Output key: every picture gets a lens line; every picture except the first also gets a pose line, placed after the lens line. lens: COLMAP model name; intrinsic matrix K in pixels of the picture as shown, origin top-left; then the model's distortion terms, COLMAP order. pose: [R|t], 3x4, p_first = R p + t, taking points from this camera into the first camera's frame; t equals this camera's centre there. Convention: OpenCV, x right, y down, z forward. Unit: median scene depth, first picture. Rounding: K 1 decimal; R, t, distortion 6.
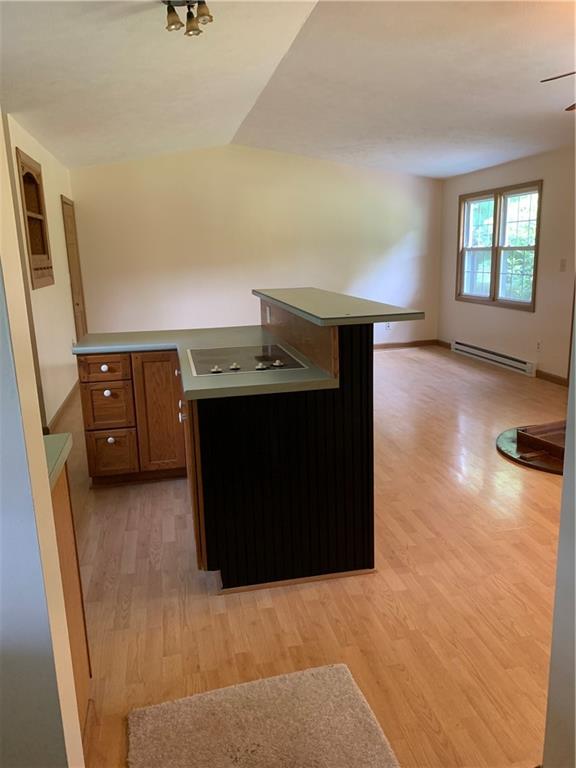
lens RADIAL K [[589.0, 0, 288.0], [0, 589.0, 384.0], [0, 0, 1]] dist [0.011664, 0.002936]
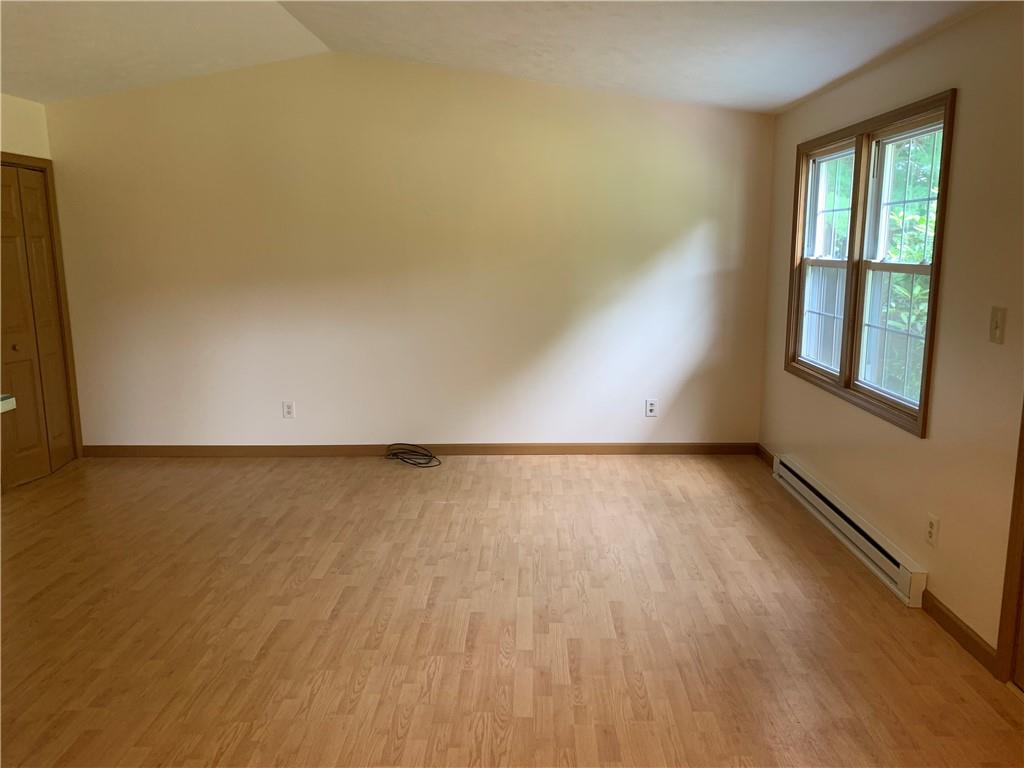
lens RADIAL K [[785.4, 0, 512.0], [0, 785.4, 384.0], [0, 0, 1]] dist [0.011664, 0.002936]
pose [[0.972153, 0.059363, -0.226705, 0.250342], [-0.069113, 0.996984, -0.035307, -0.110198], [0.223925, 0.049992, 0.973323, 0.409672]]
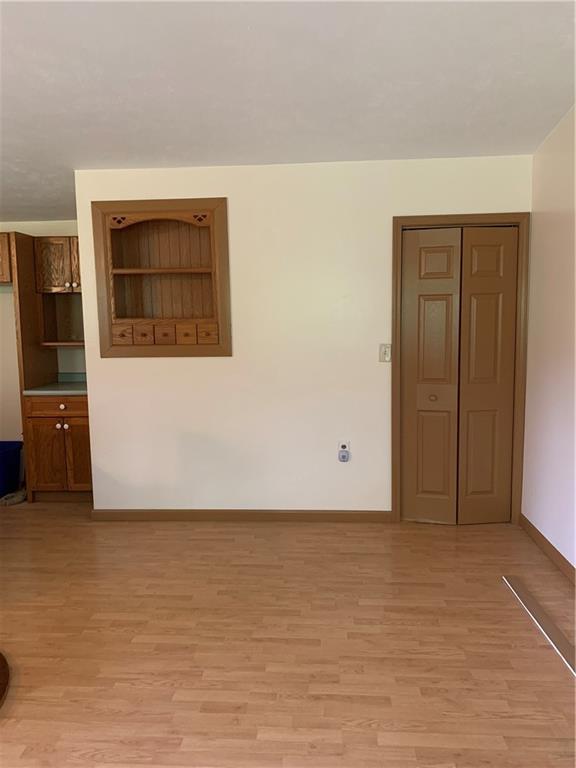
lens RADIAL K [[589.0, 0, 288.0], [0, 589.0, 384.0], [0, 0, 1]] dist [0.011664, 0.002936]
pose [[-0.272318, 0.151390, -0.950223, 0.226490], [-0.191124, 0.959357, 0.207619, -0.249164], [0.943035, 0.238149, -0.232316, 1.029457]]
